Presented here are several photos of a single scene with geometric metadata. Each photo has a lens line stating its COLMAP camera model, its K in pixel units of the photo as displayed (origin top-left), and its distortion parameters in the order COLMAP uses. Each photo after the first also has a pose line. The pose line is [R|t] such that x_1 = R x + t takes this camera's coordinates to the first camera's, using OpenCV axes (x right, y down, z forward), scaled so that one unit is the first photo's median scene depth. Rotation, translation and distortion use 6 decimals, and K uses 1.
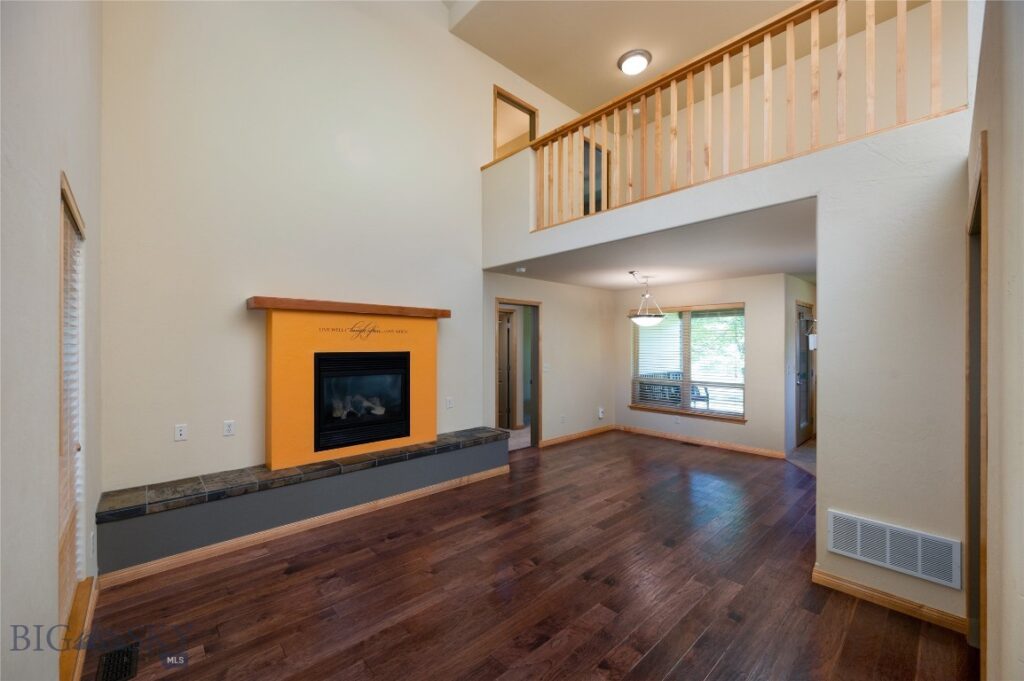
lens RADIAL K [[405.2, 0, 514.7], [0, 405.2, 342.1], [0, 0, 1]] dist [0.003254, -0.000143]
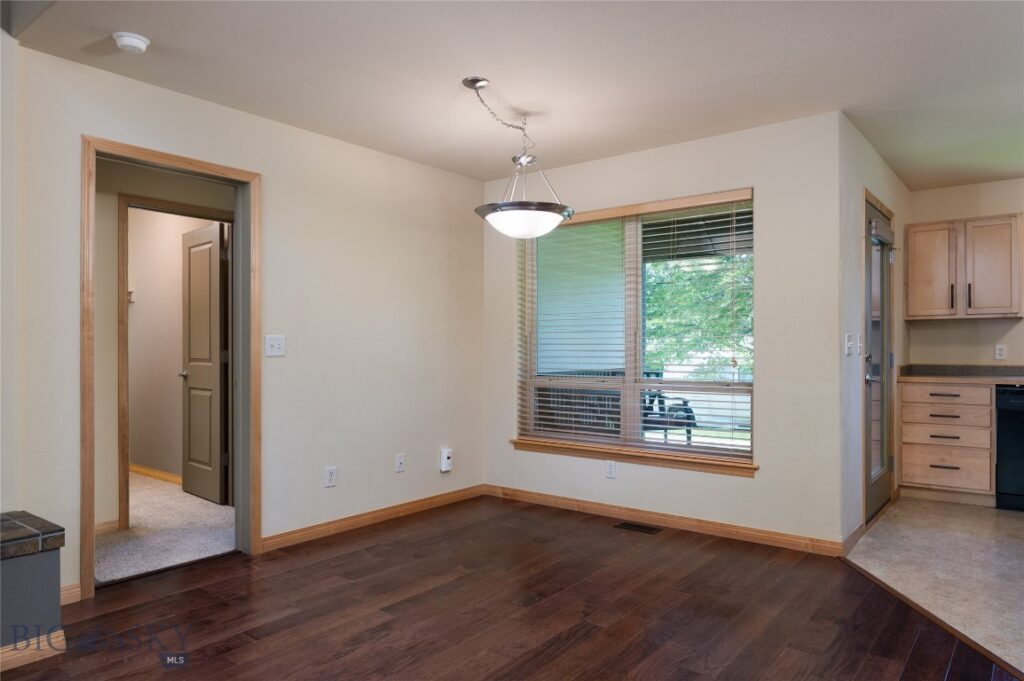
lens RADIAL K [[681.0, 0, 514.1], [0, 681.0, 341.6], [0, 0, 1]] dist [-0.006246, 0.002016]
pose [[0.988051, -0.002653, 0.154104, 0.223246], [0.002413, 0.999996, 0.001742, 0.064013], [-0.154108, -0.001350, 0.988053, 0.357871]]
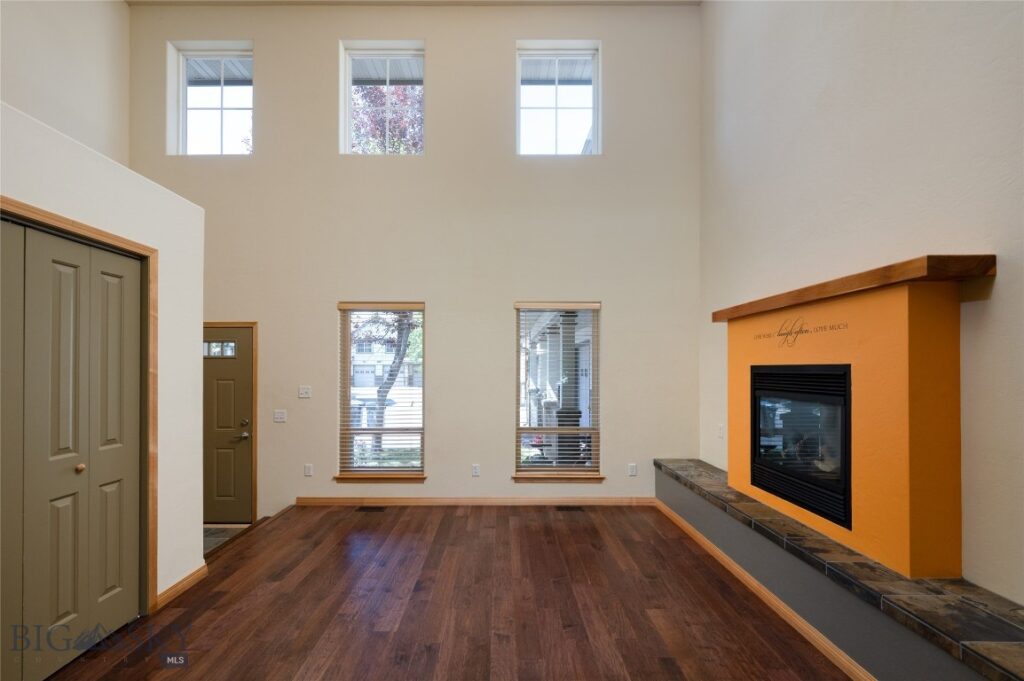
lens RADIAL K [[436.2, 0, 502.5], [0, 436.2, 366.5], [0, 0, 1]] dist [0.001069, -0.001925]
pose [[-0.681677, -0.007213, -0.731617, 0.328357], [0.002090, 0.999928, -0.011806, 0.023718], [0.731650, -0.009576, -0.681613, 0.789053]]
